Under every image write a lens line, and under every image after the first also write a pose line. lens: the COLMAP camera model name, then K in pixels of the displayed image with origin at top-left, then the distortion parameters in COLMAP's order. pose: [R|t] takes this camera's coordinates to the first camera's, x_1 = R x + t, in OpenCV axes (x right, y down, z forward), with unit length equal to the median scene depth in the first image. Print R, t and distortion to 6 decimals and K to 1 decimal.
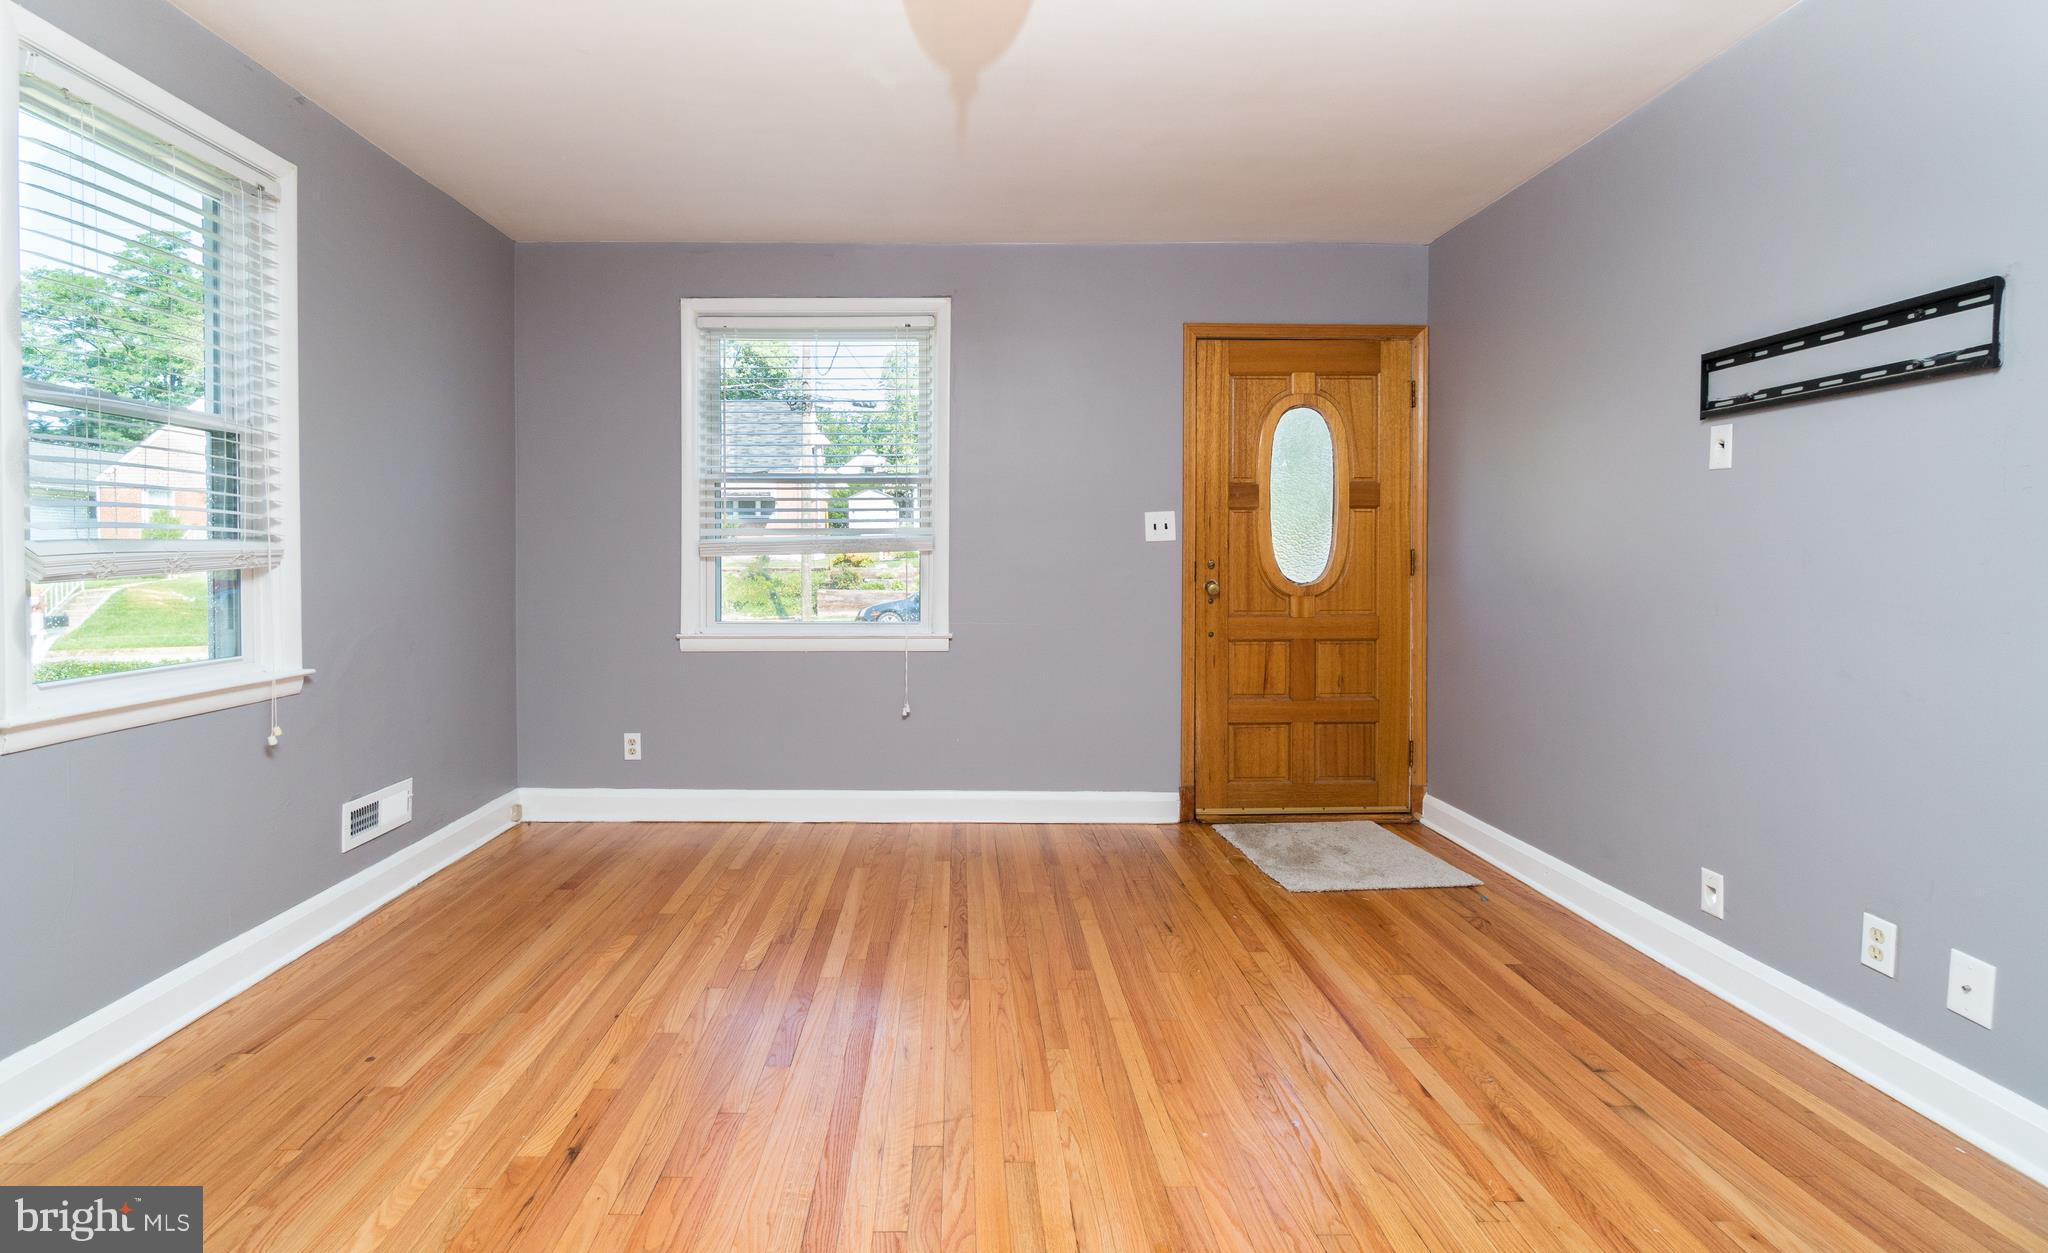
lens RADIAL K [[924.3, 0, 979.4], [0, 924.3, 584.4], [0, 0, 1]] dist [-0.009120, 0.000305]
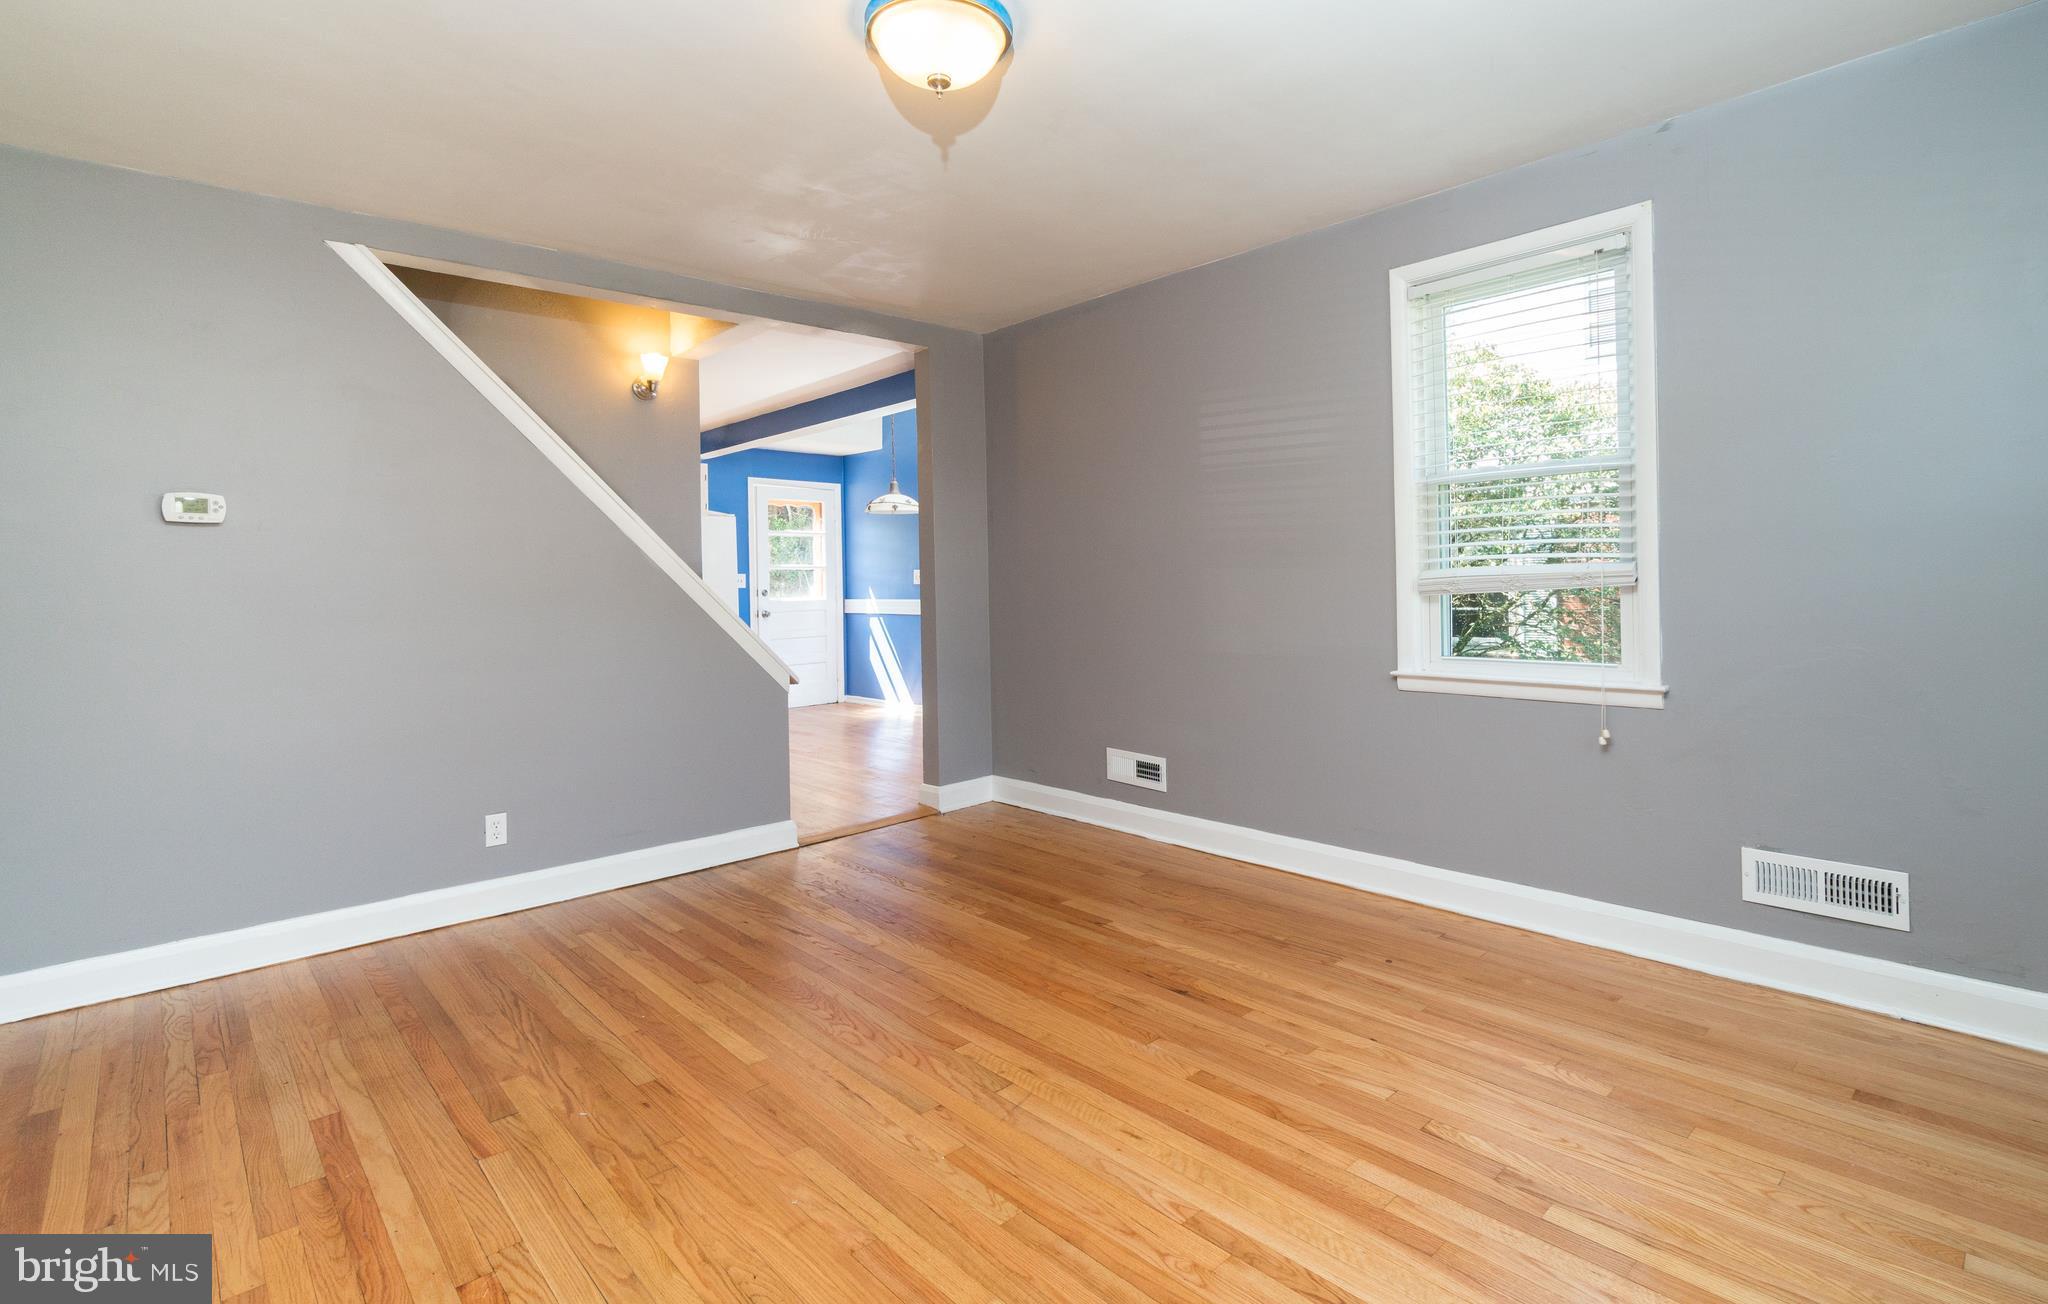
lens RADIAL K [[981.3, 0, 1025.2], [0, 981.3, 634.1], [0, 0, 1]] dist [-0.005693, -0.000562]
pose [[-0.758263, 0.046741, -0.650271, 0.326888], [-0.002236, 0.997234, 0.074289, -0.028262], [0.651945, 0.057785, -0.756061, 0.887781]]
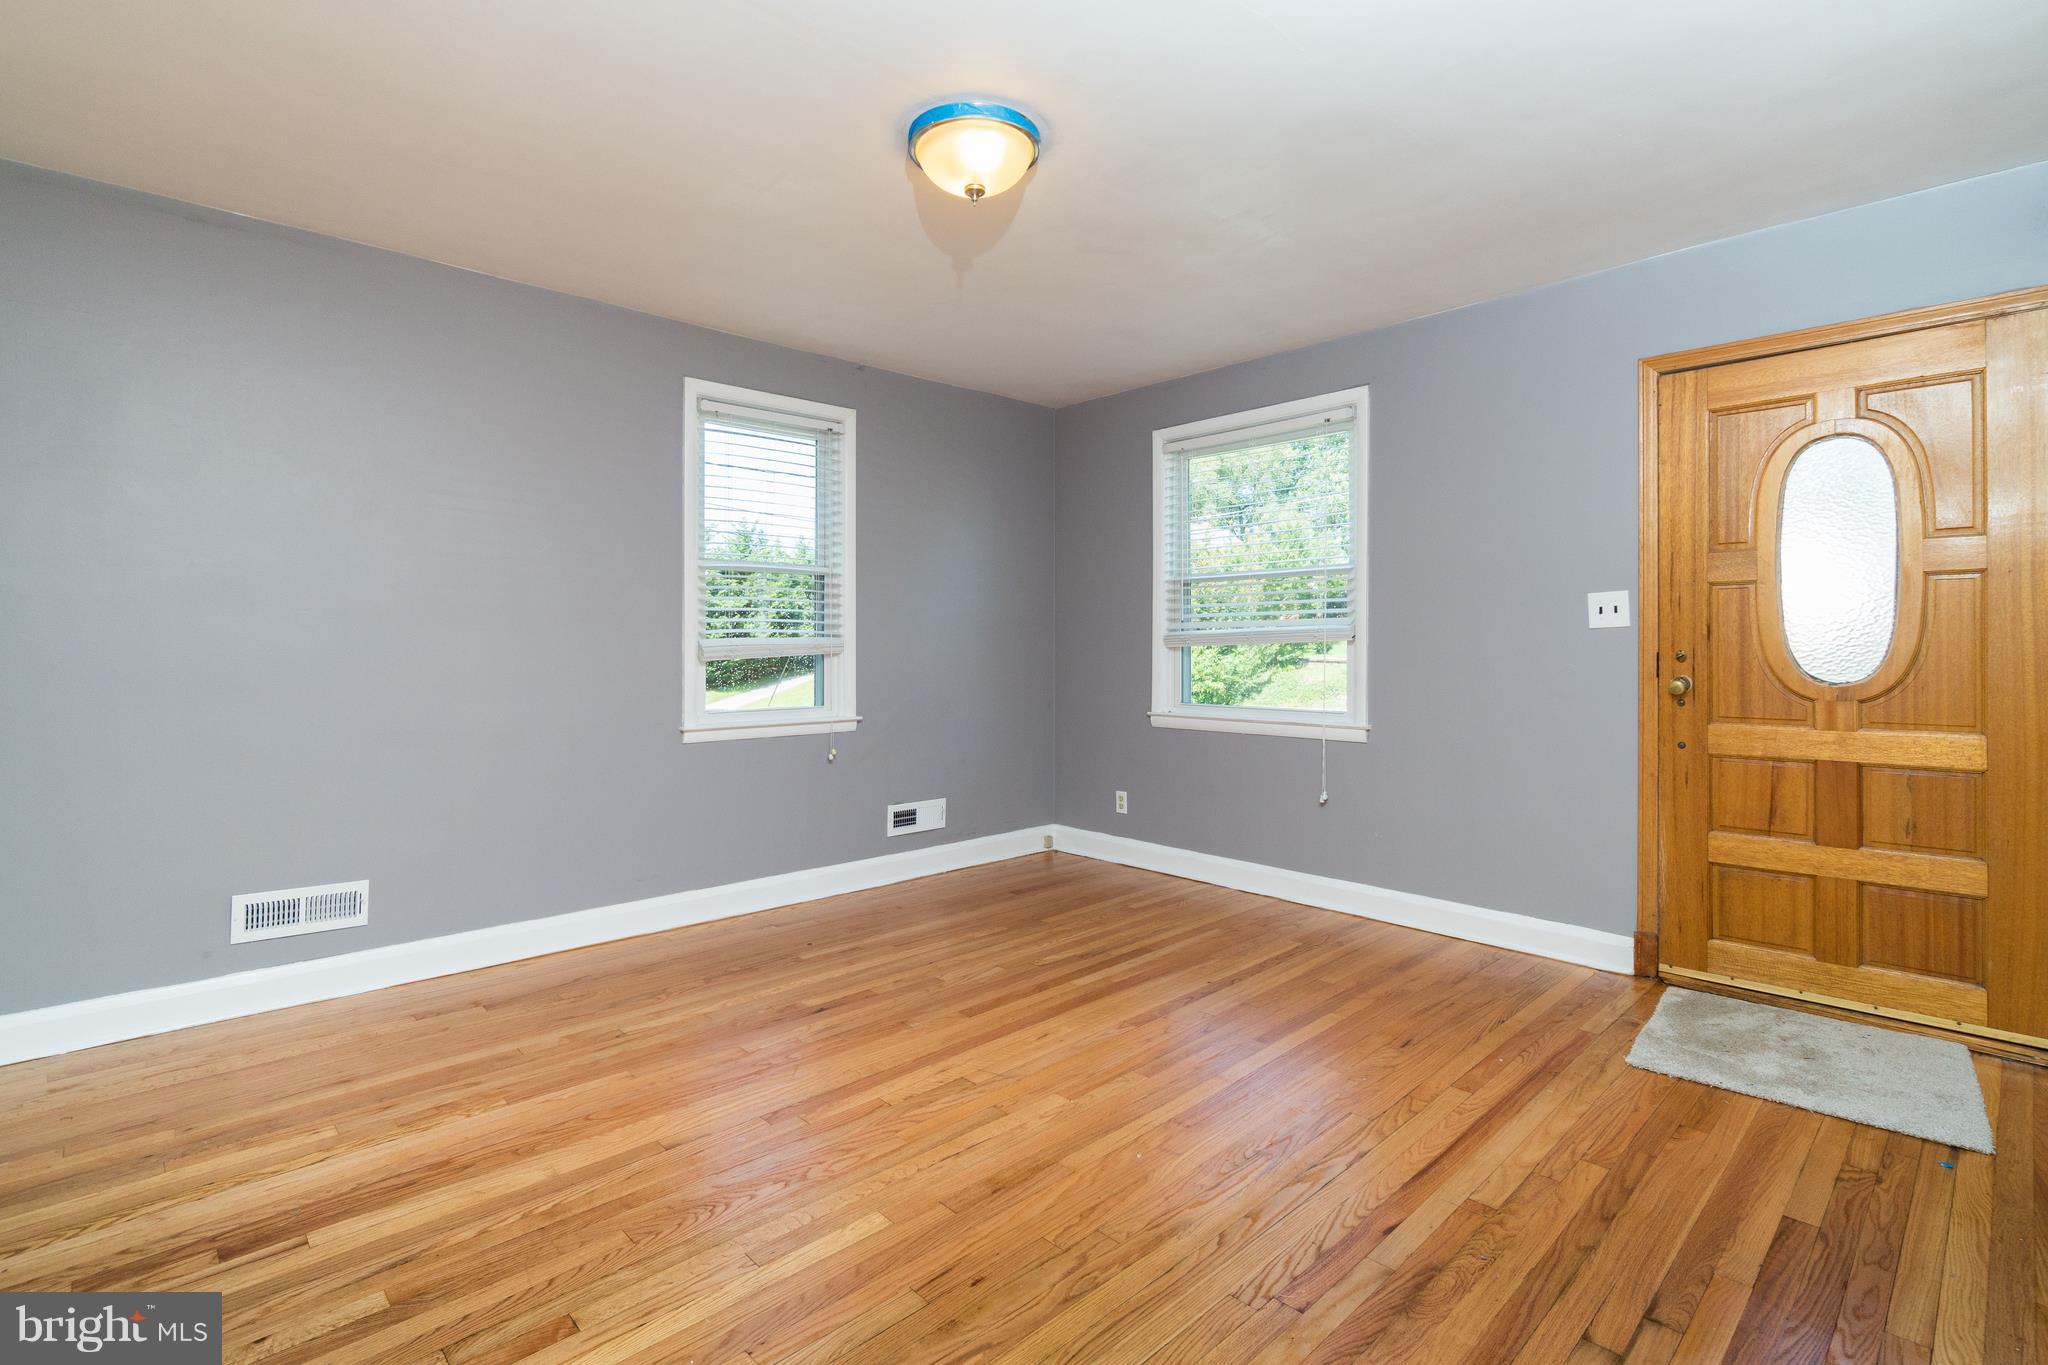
lens RADIAL K [[974.8, 0, 1038.4], [0, 974.8, 653.4], [0, 0, 1]] dist [-0.008172, 0.000690]
pose [[0.685252, 0.004160, -0.728294, 0.486261], [-0.020616, 0.999694, -0.013687, -0.001248], [0.728014, 0.024394, 0.685128, 0.034215]]
